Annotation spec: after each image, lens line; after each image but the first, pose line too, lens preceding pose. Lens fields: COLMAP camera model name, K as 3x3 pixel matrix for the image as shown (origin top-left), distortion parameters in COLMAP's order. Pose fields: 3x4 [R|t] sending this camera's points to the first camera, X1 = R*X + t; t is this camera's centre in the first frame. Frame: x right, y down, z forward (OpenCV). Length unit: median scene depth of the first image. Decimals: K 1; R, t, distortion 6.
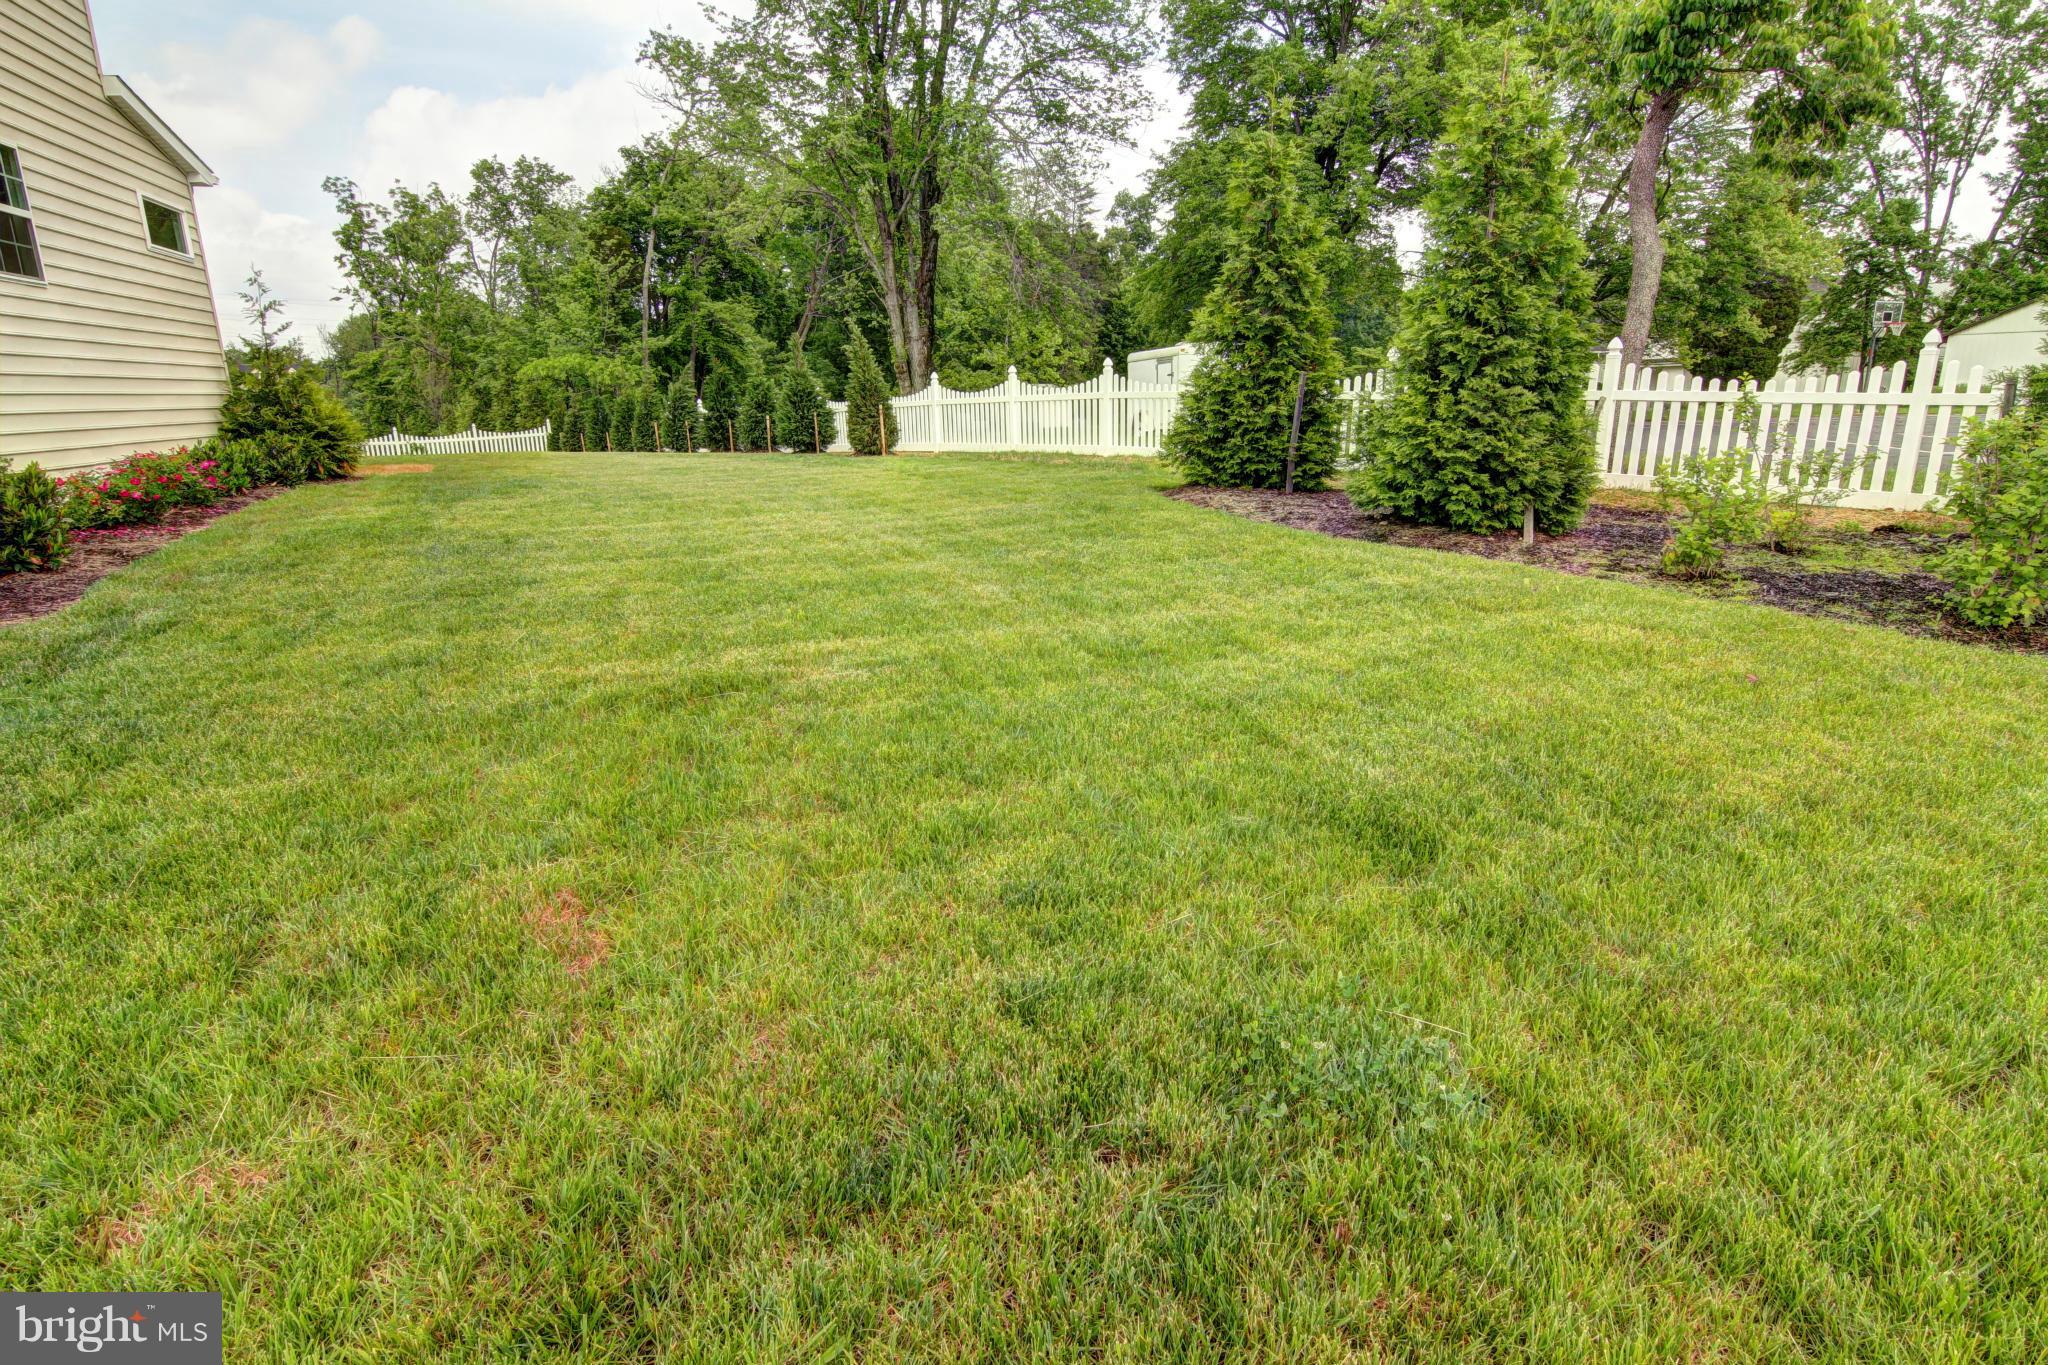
lens RADIAL K [[1124.1, 0, 1033.1], [0, 1124.1, 696.3], [0, 0, 1]] dist [-0.004149, -0.001869]
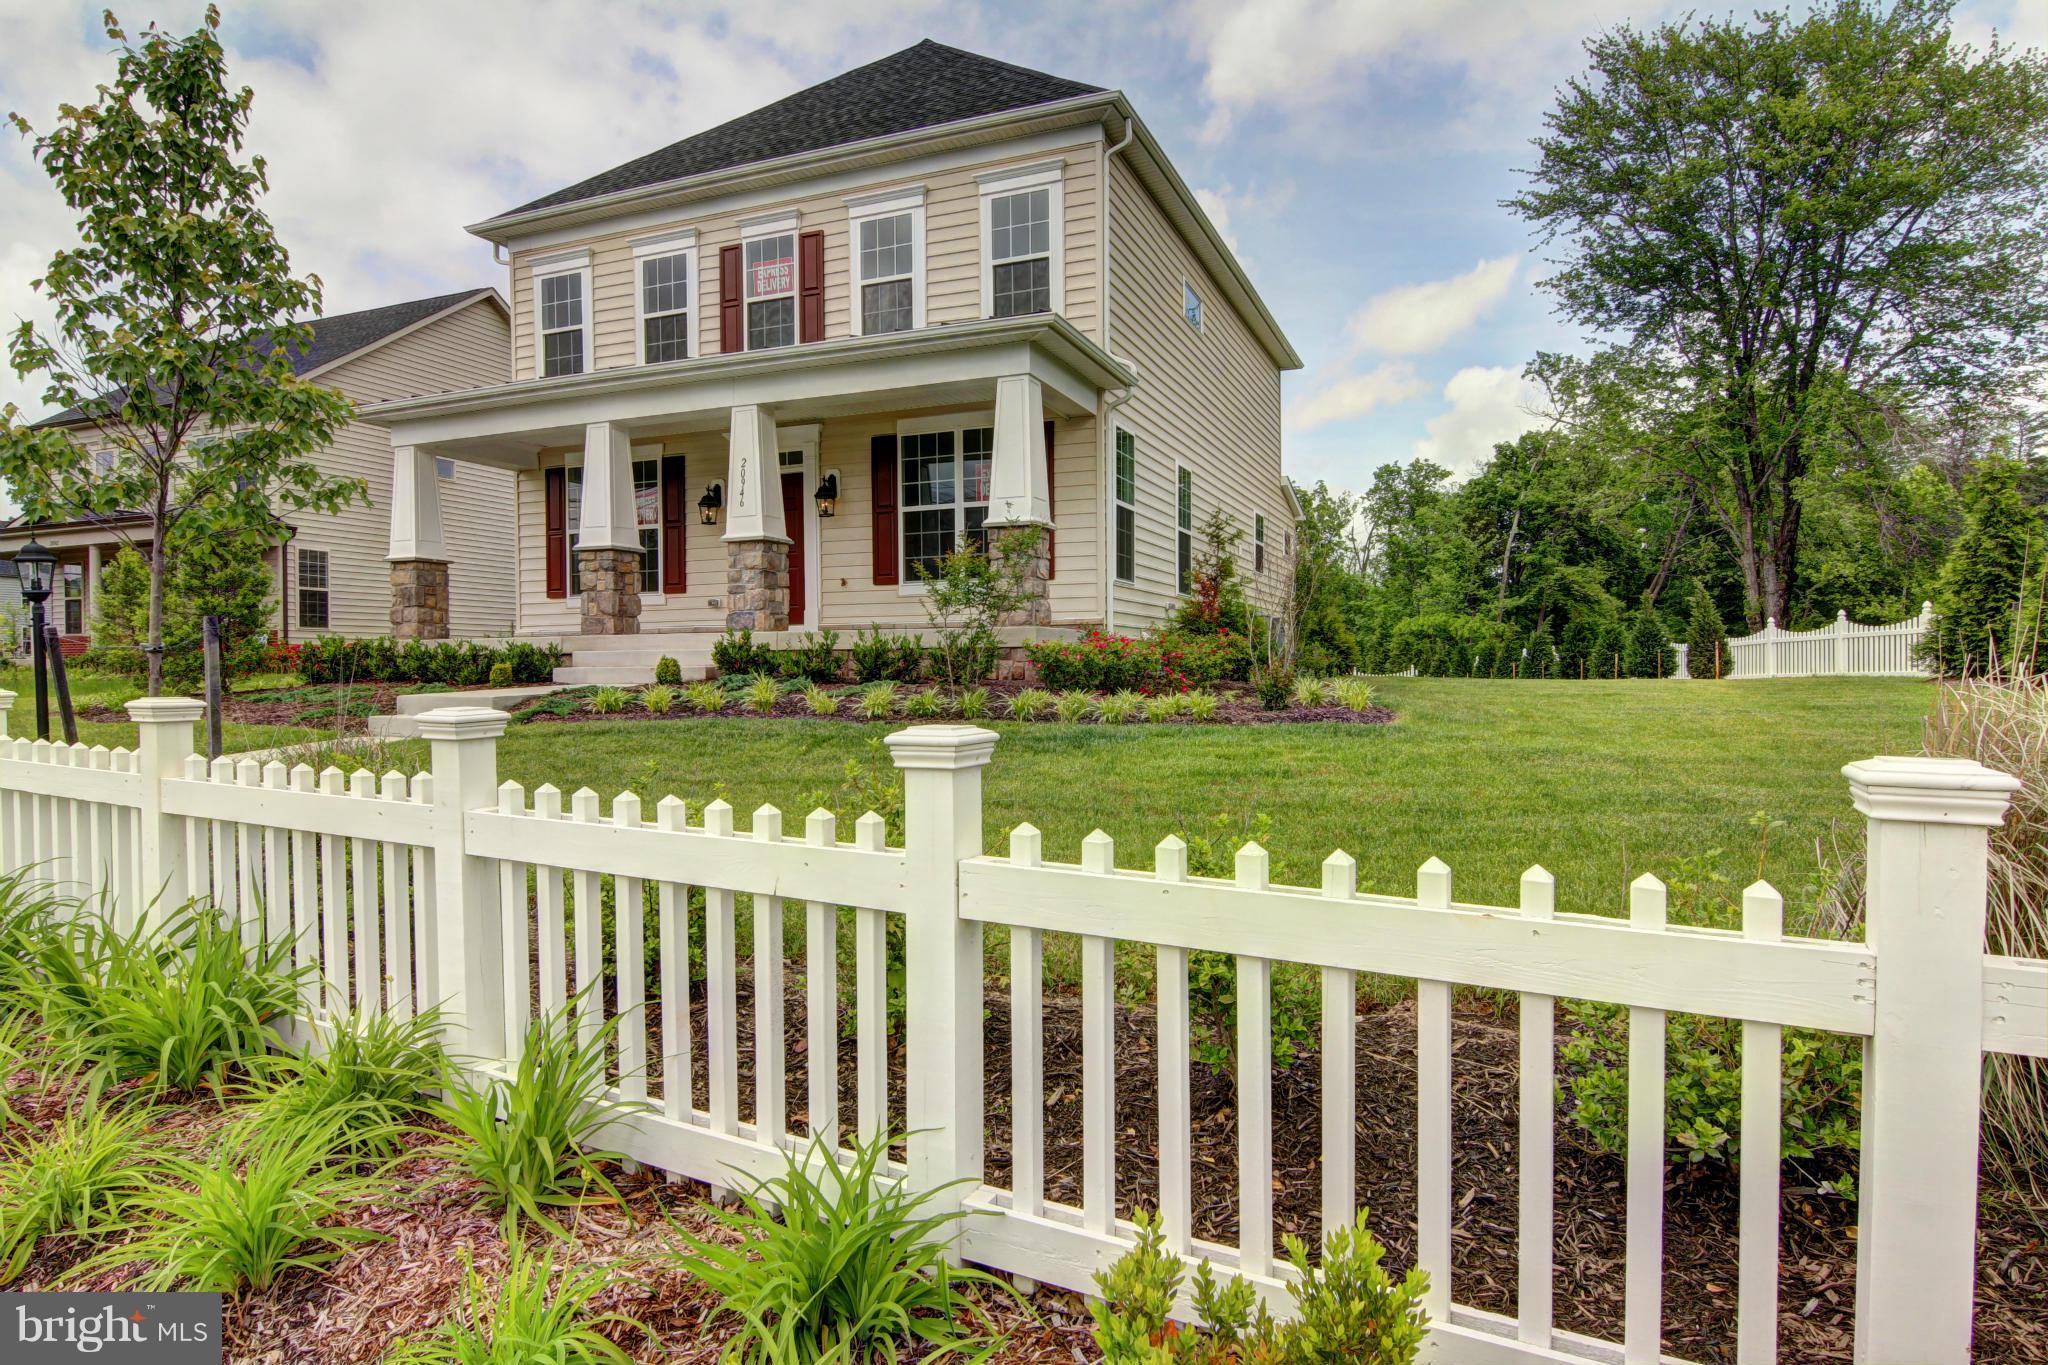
lens RADIAL K [[1124.1, 0, 1033.1], [0, 1124.1, 696.3], [0, 0, 1]] dist [-0.004149, -0.001869]
pose [[0.766627, 0.029722, -0.641405, 0.043916], [-0.172124, 0.971881, -0.160691, 0.069412], [0.618593, 0.233591, 0.750185, -0.210285]]
